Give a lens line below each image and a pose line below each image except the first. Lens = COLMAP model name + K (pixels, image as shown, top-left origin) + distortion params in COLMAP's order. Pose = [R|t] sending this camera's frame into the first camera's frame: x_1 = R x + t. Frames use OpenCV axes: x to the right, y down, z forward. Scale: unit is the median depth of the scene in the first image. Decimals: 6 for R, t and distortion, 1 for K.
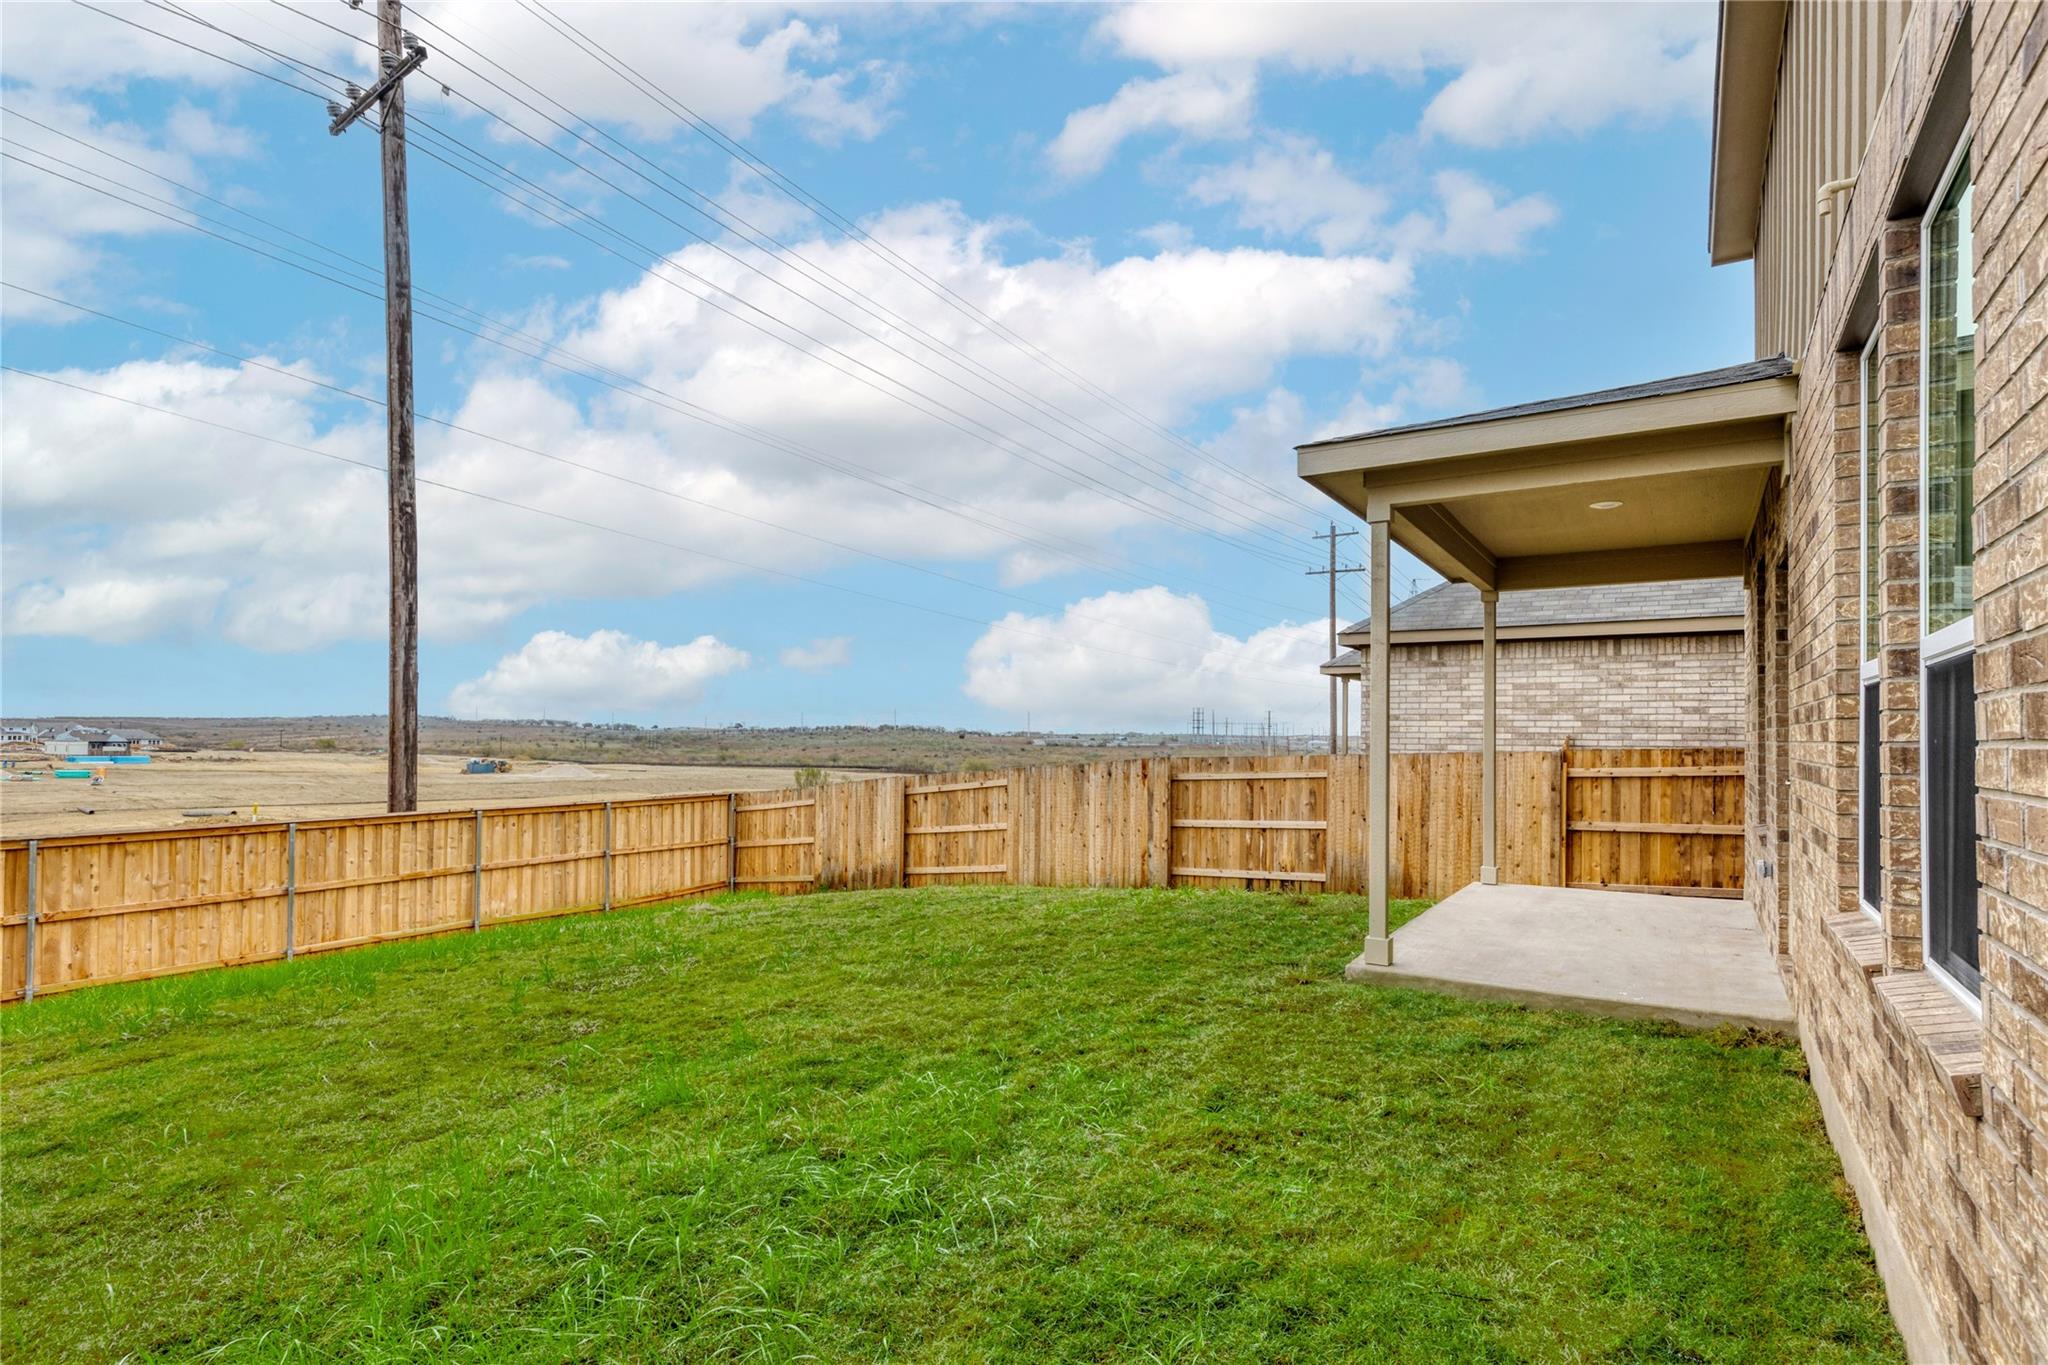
lens RADIAL K [[1011.5, 0, 1037.3], [0, 1011.5, 702.9], [0, 0, 1]] dist [0.013996, 0.000713]
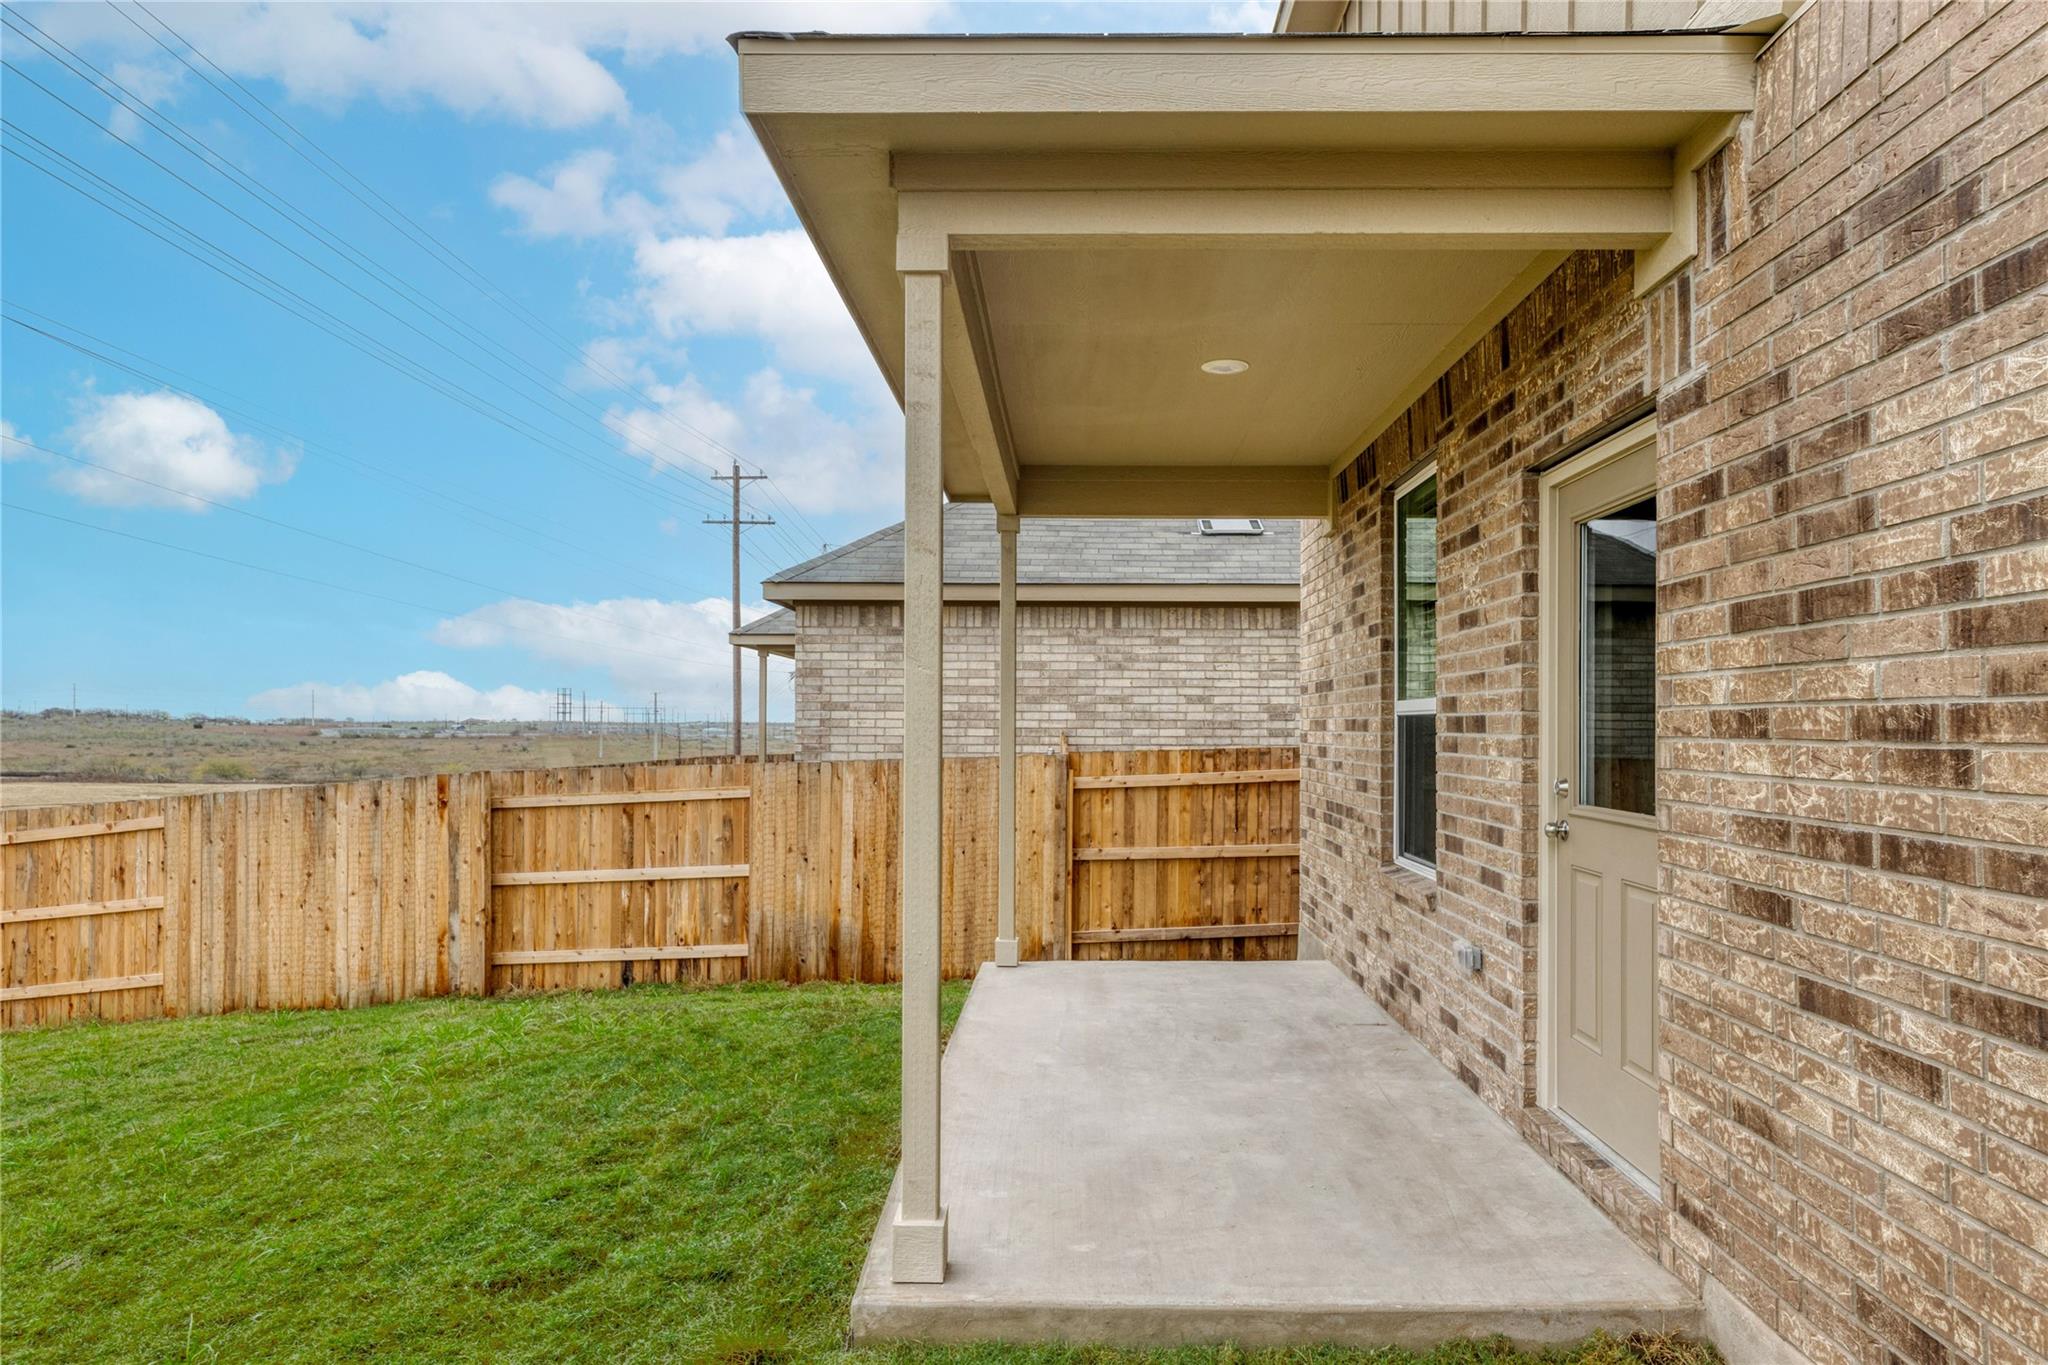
lens RADIAL K [[1170.3, 0, 1047.4], [0, 1170.3, 731.9], [0, 0, 1]] dist [0.005068, 0.002052]
pose [[0.853425, -0.008425, 0.521147, 0.055712], [-0.013048, 0.999211, 0.037520, -0.000162], [-0.521052, -0.038821, 0.852642, 0.254850]]
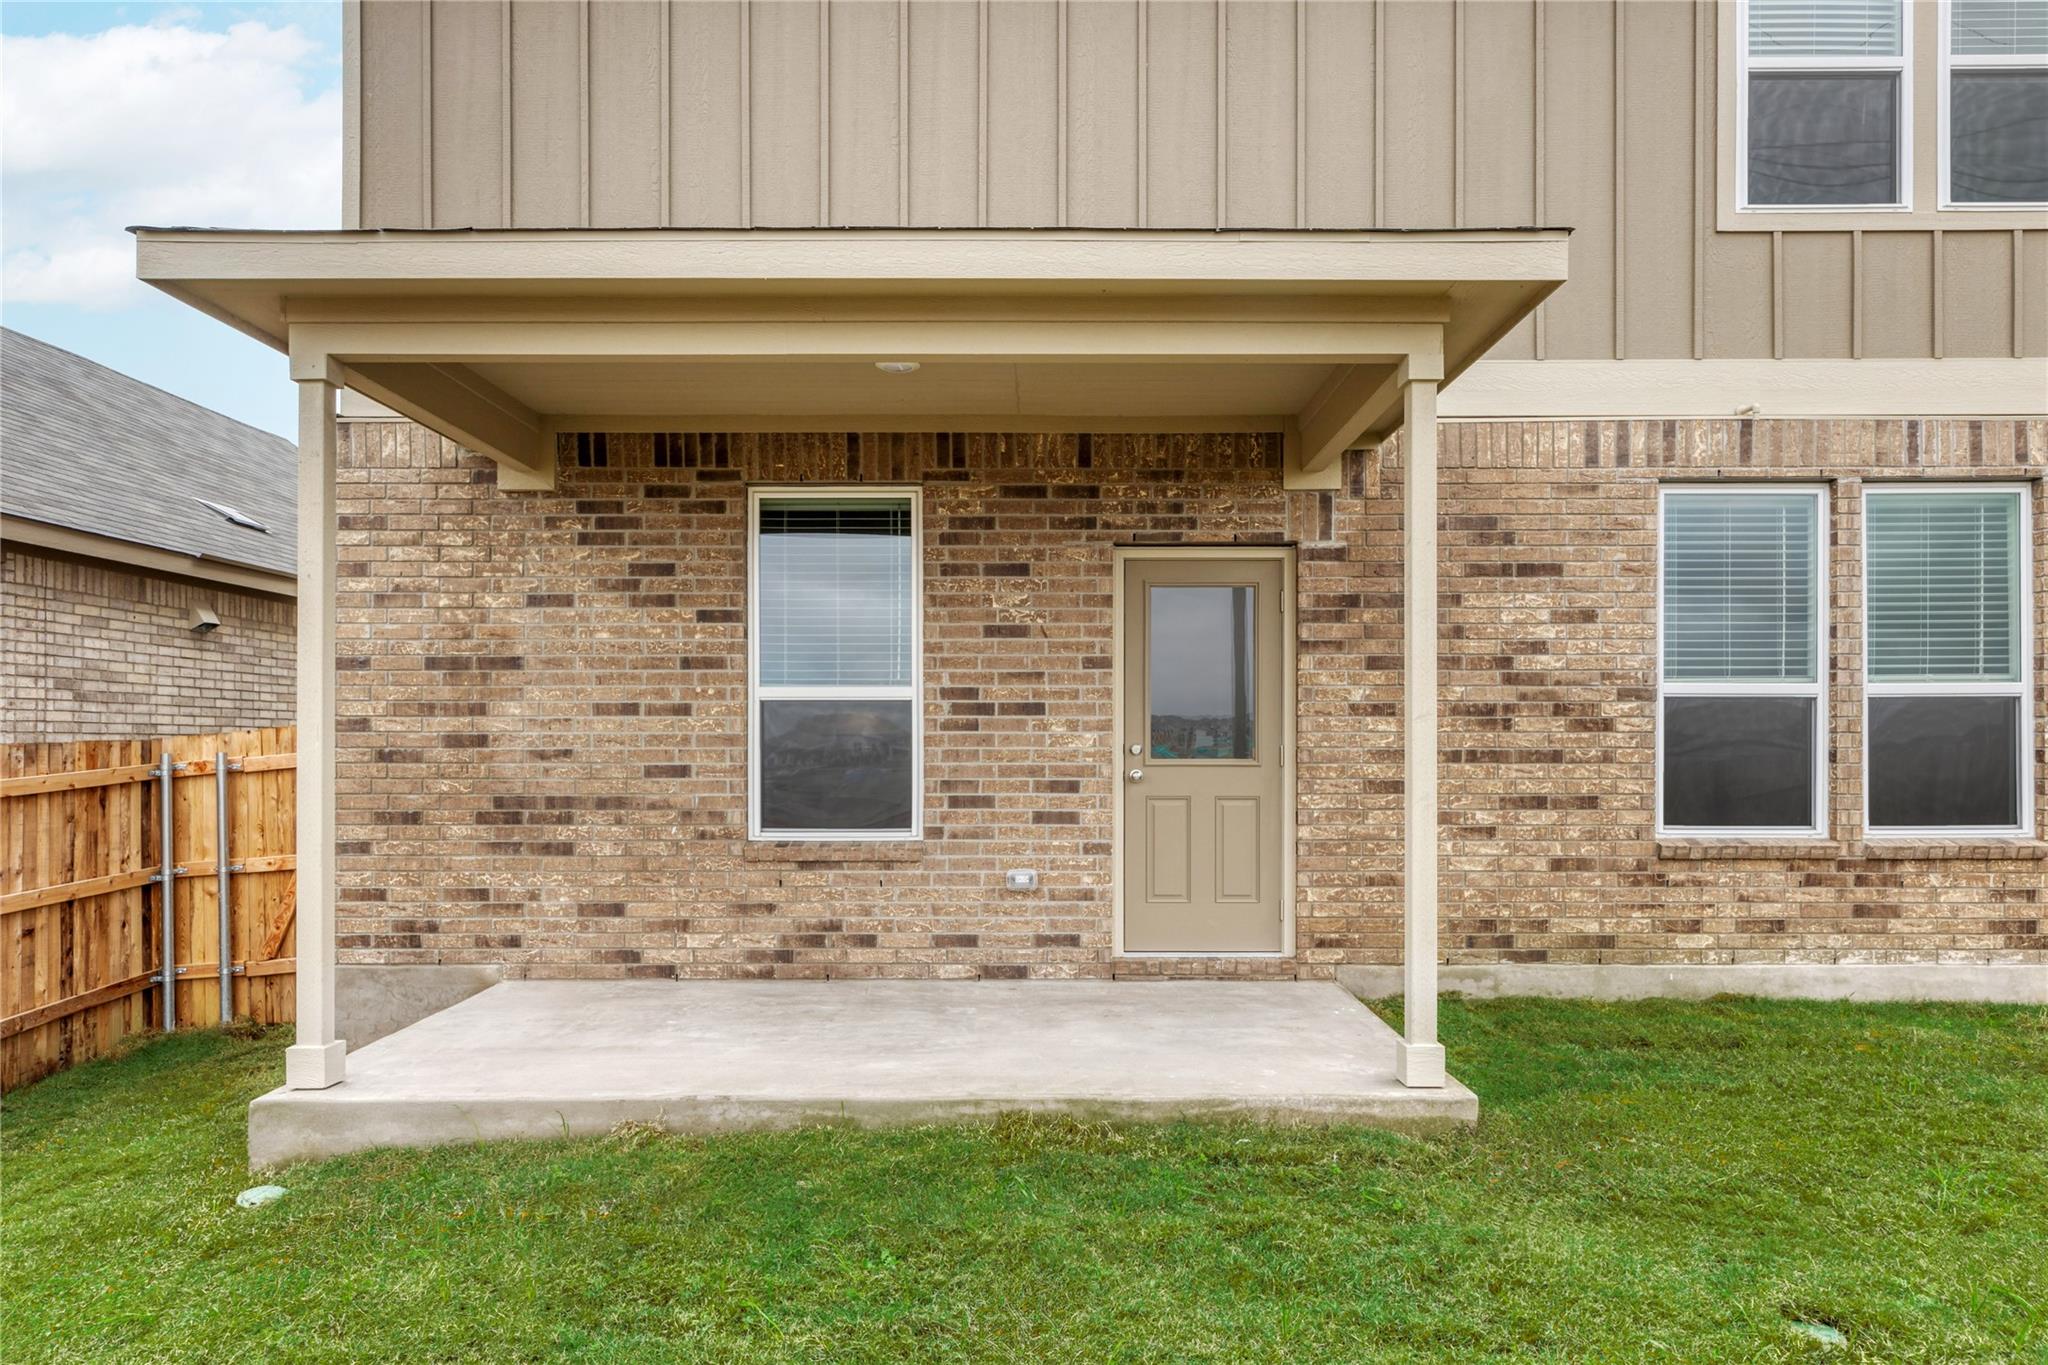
lens RADIAL K [[1242.9, 0, 1009.7], [0, 1242.9, 747.0], [0, 0, 1]] dist [0.007550, -0.002007]
pose [[-0.502249, -0.009410, 0.864672, -0.084205], [-0.034925, 0.999346, -0.009411, 0.028219], [-0.864017, -0.034925, -0.502249, 0.723601]]
